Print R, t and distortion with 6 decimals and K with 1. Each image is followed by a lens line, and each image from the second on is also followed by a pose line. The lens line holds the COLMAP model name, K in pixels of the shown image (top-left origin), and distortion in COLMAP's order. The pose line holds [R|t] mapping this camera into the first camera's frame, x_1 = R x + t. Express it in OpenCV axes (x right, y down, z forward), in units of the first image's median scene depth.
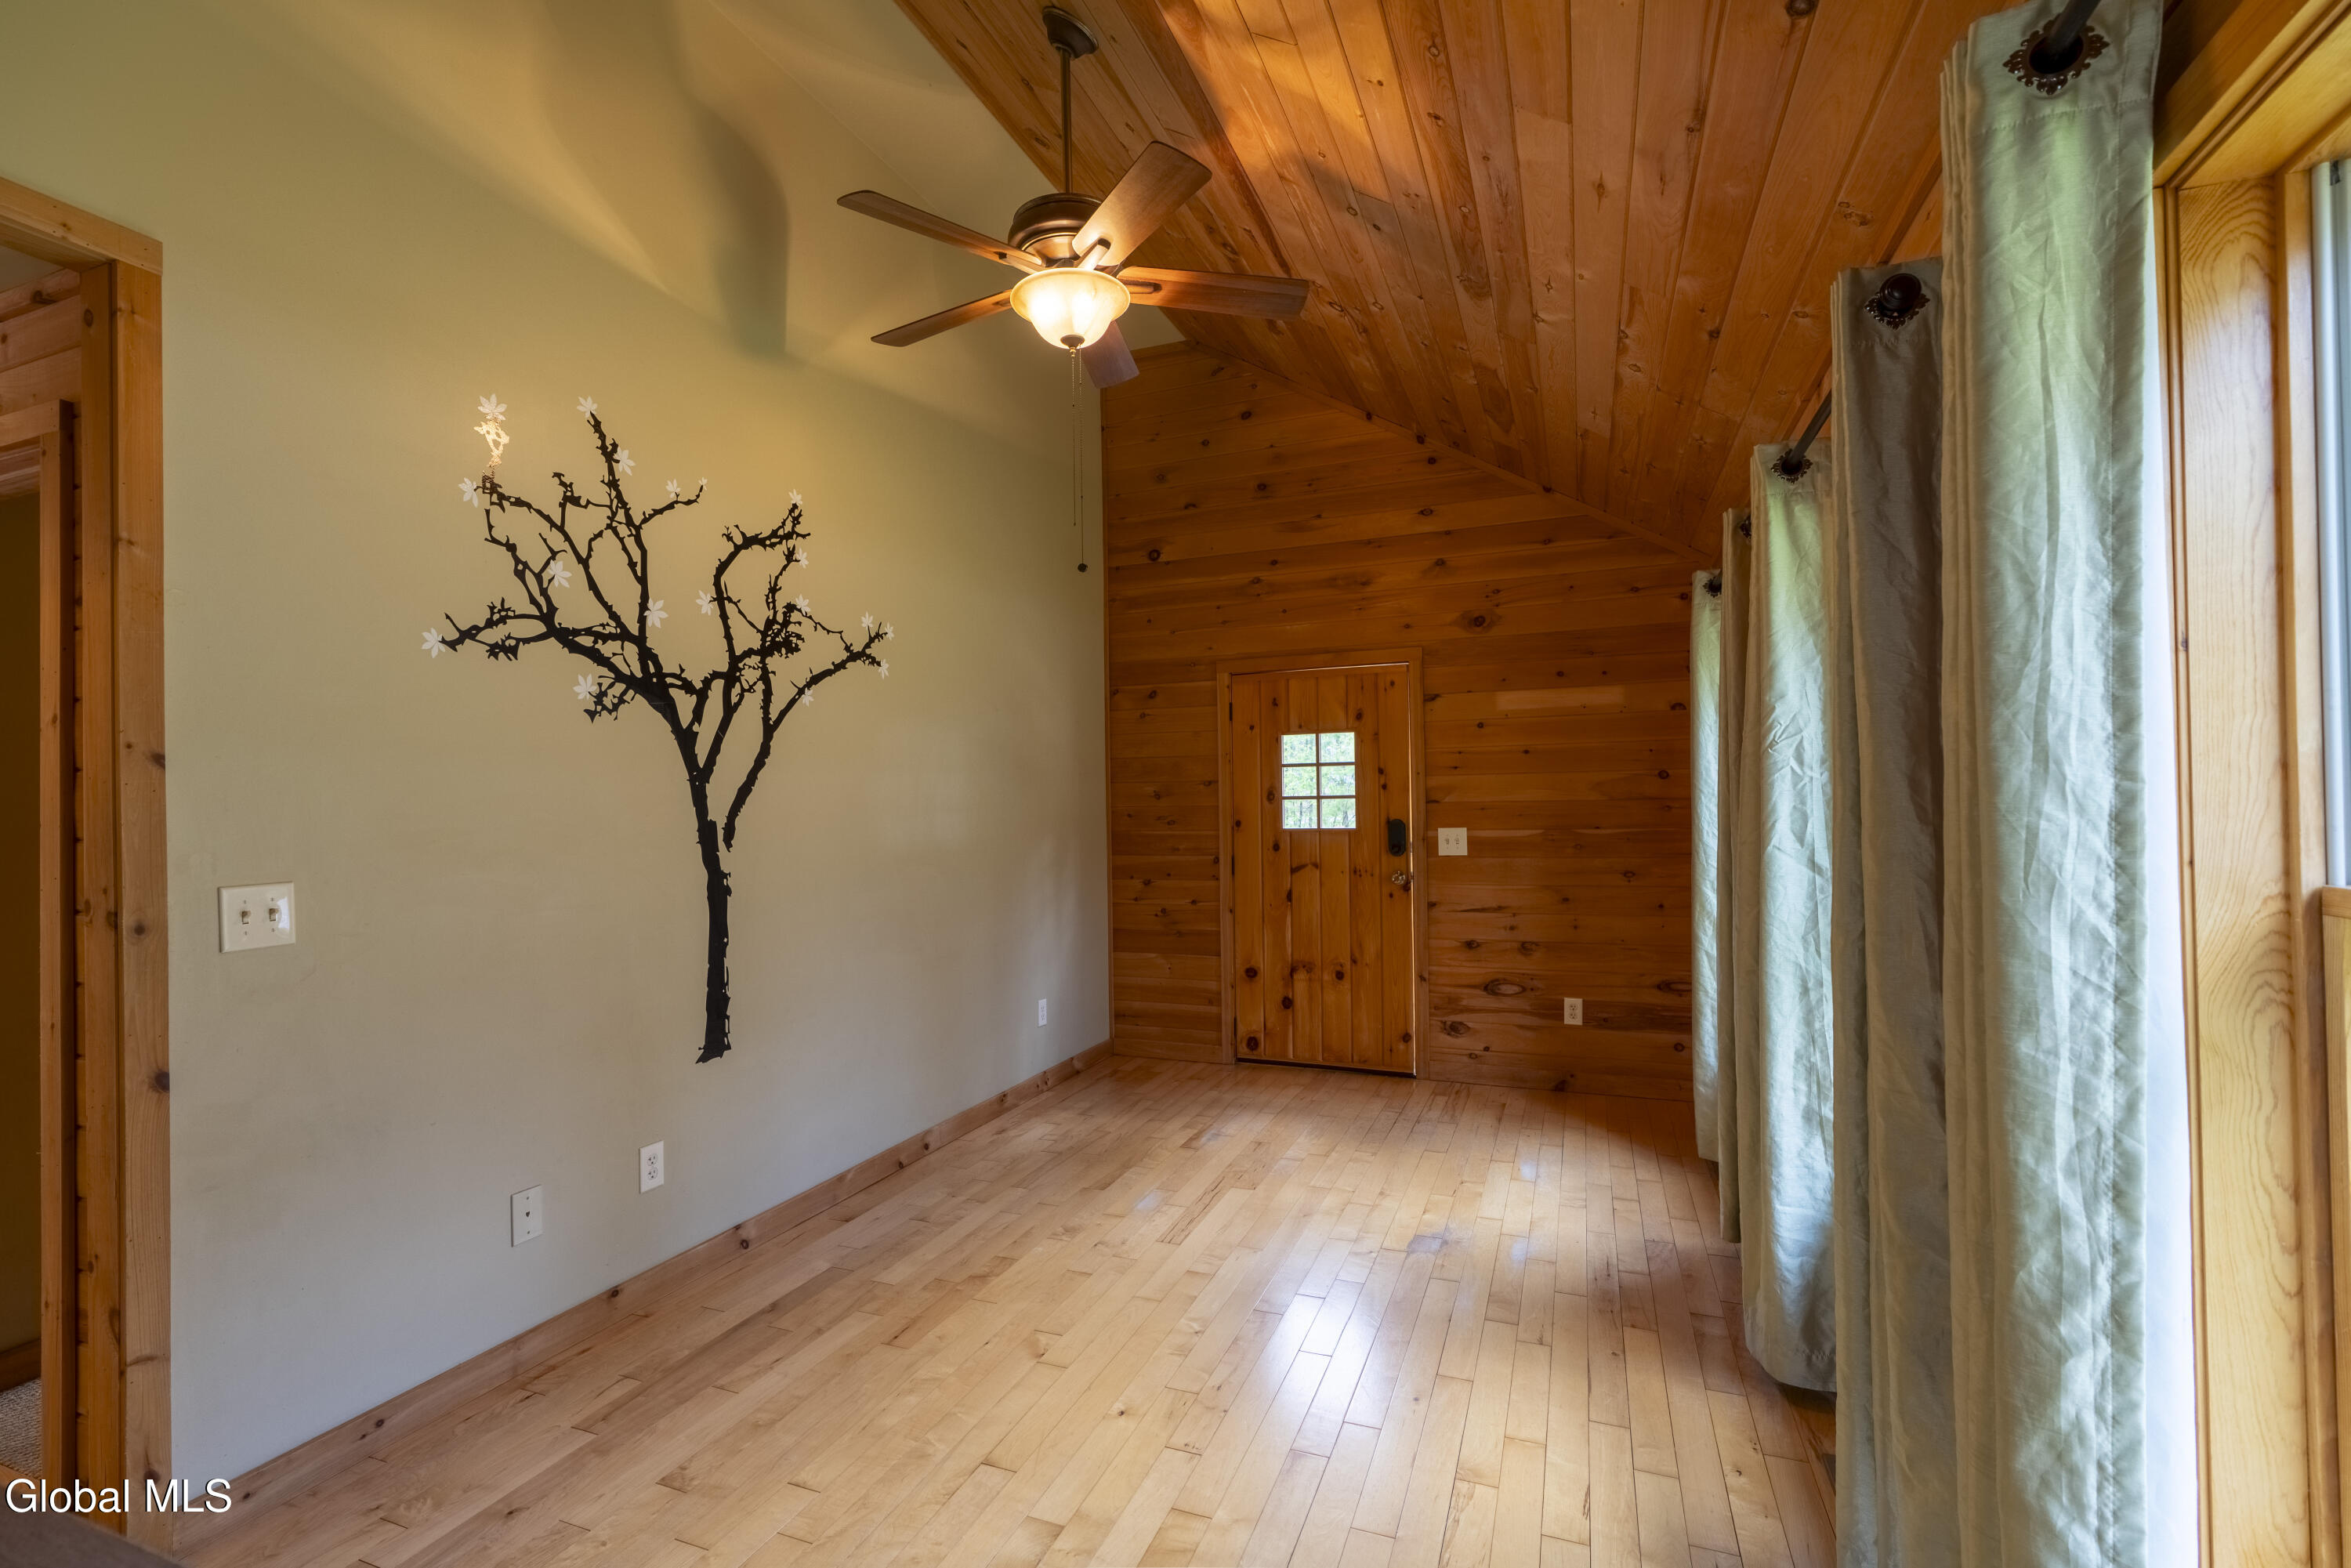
lens RADIAL K [[1045.7, 0, 1149.9], [0, 1045.7, 796.3], [0, 0, 1]] dist [-0.012958, 0.006433]
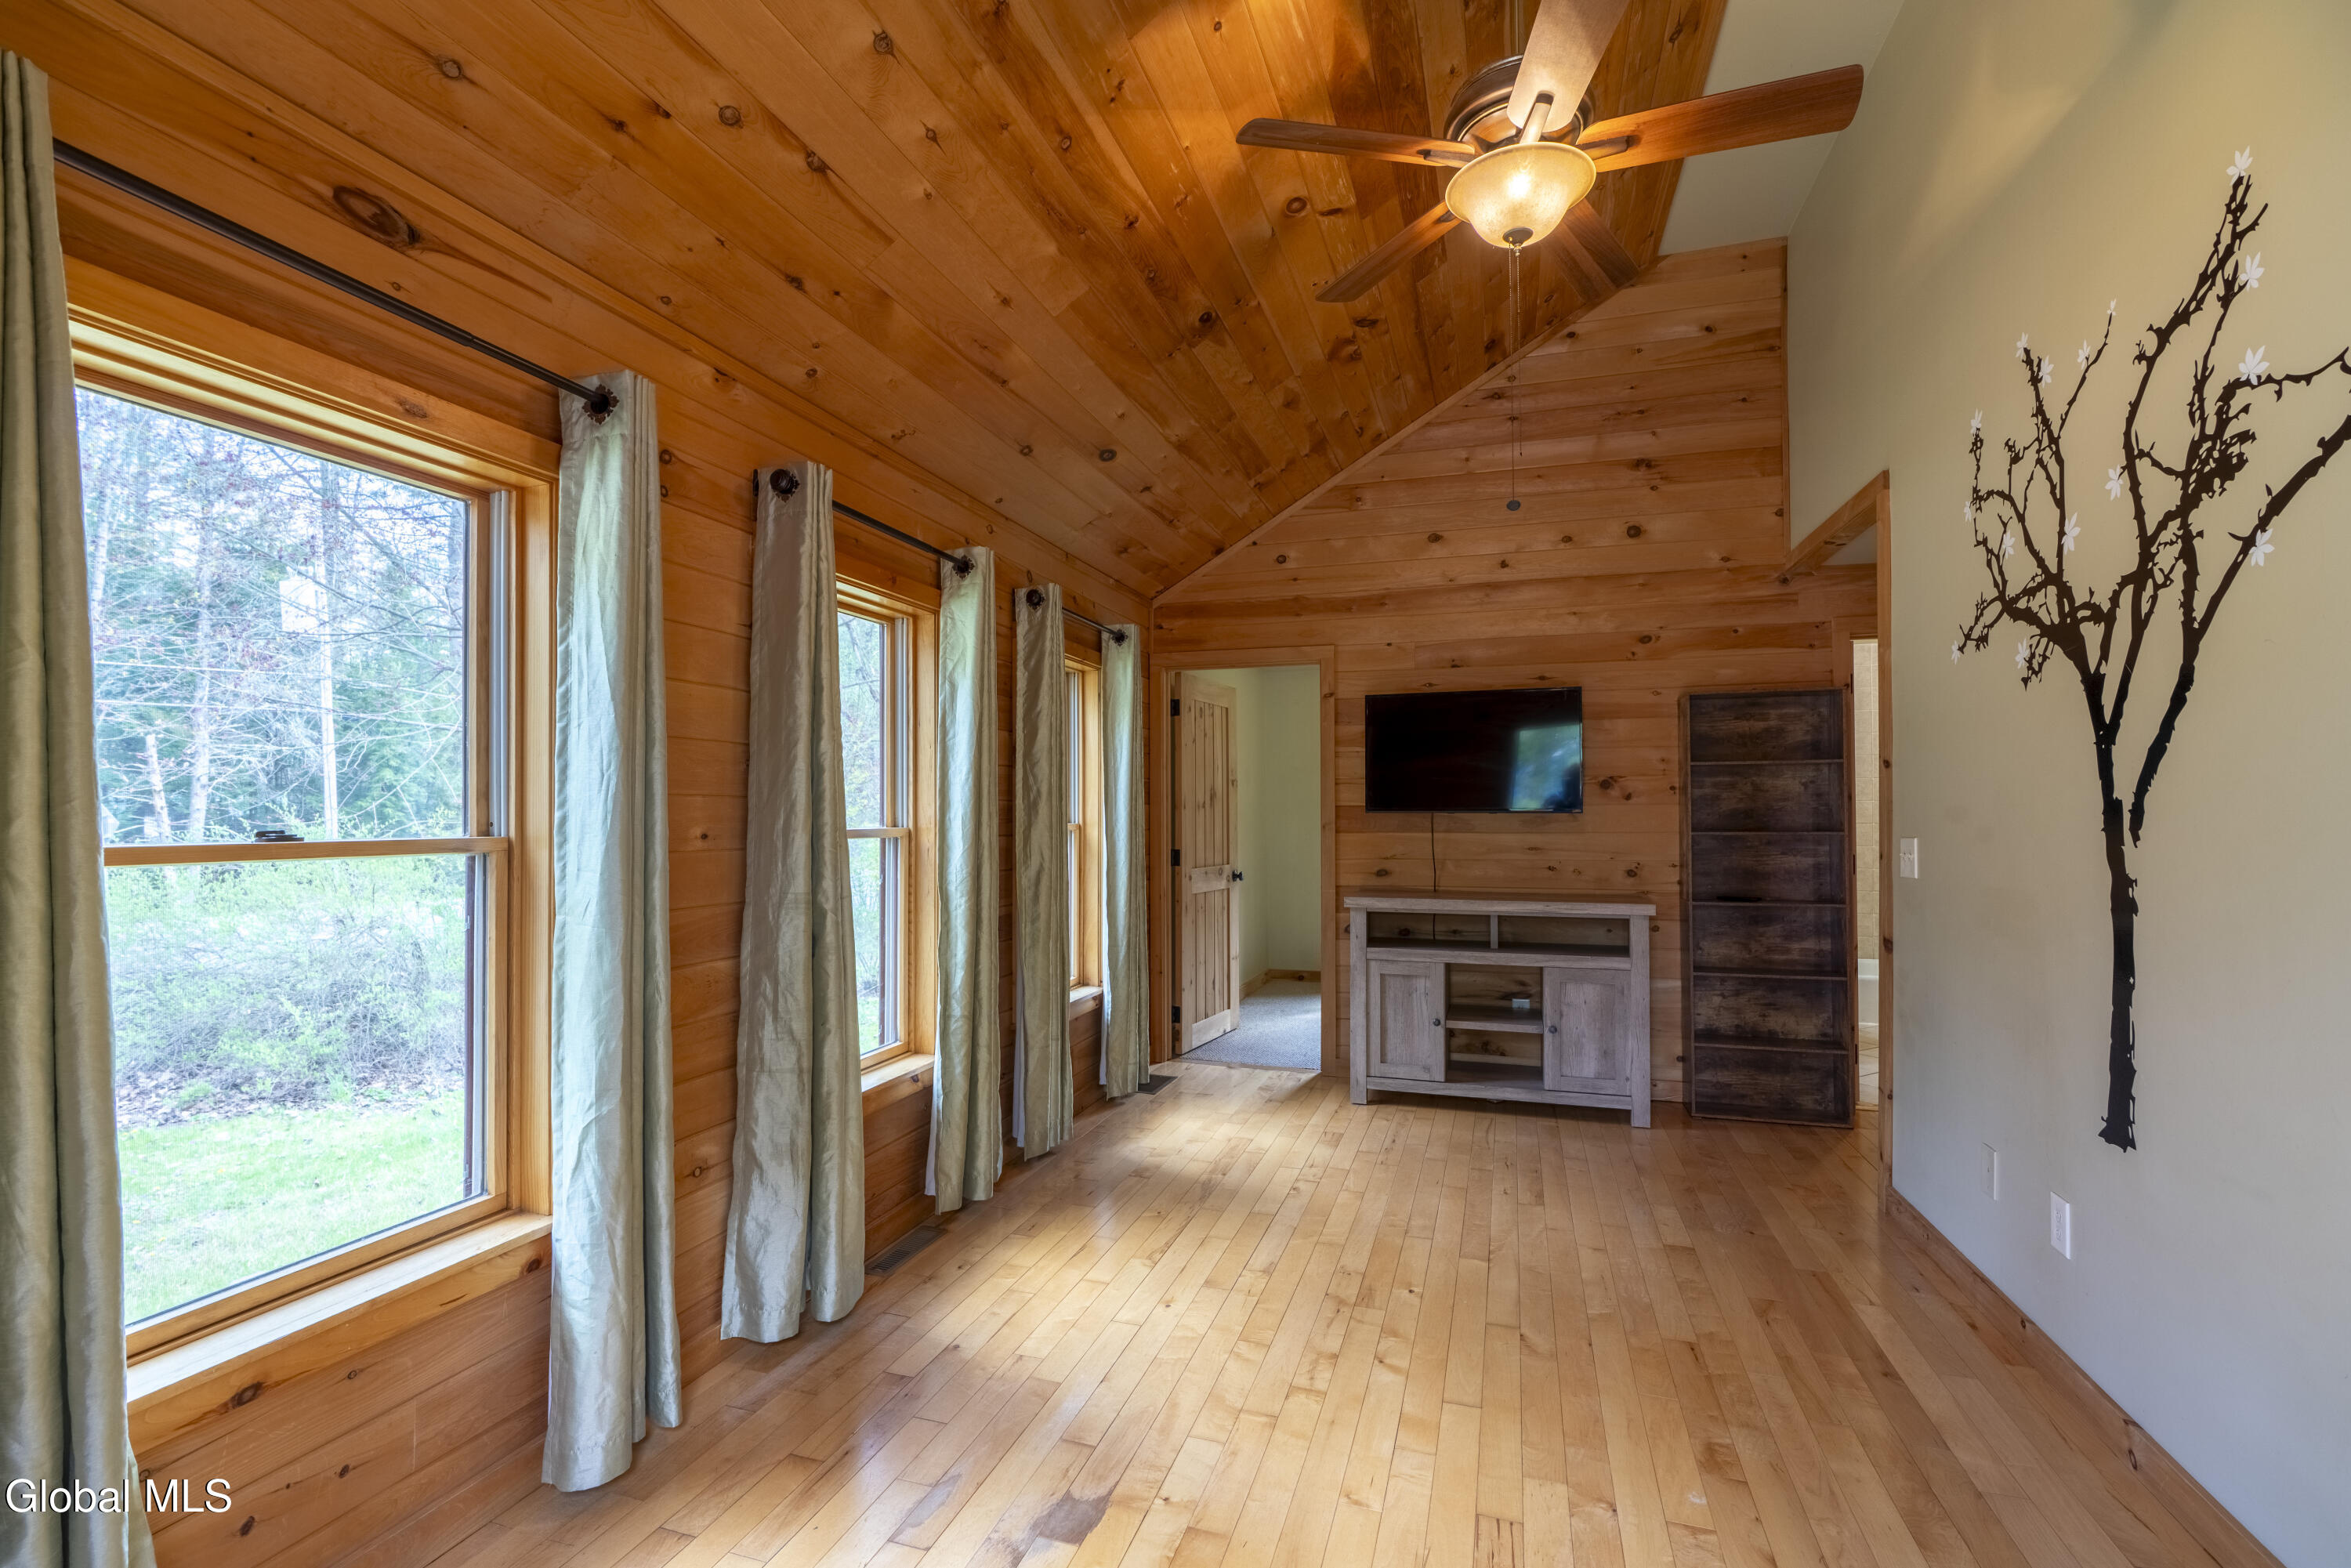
lens RADIAL K [[1045.7, 0, 1149.9], [0, 1045.7, 796.3], [0, 0, 1]] dist [-0.012958, 0.006433]
pose [[-0.998381, 0.013228, -0.055317, 0.247185], [0.014566, 0.999609, -0.023854, 0.028332], [0.054980, -0.024621, -0.998184, 1.627021]]
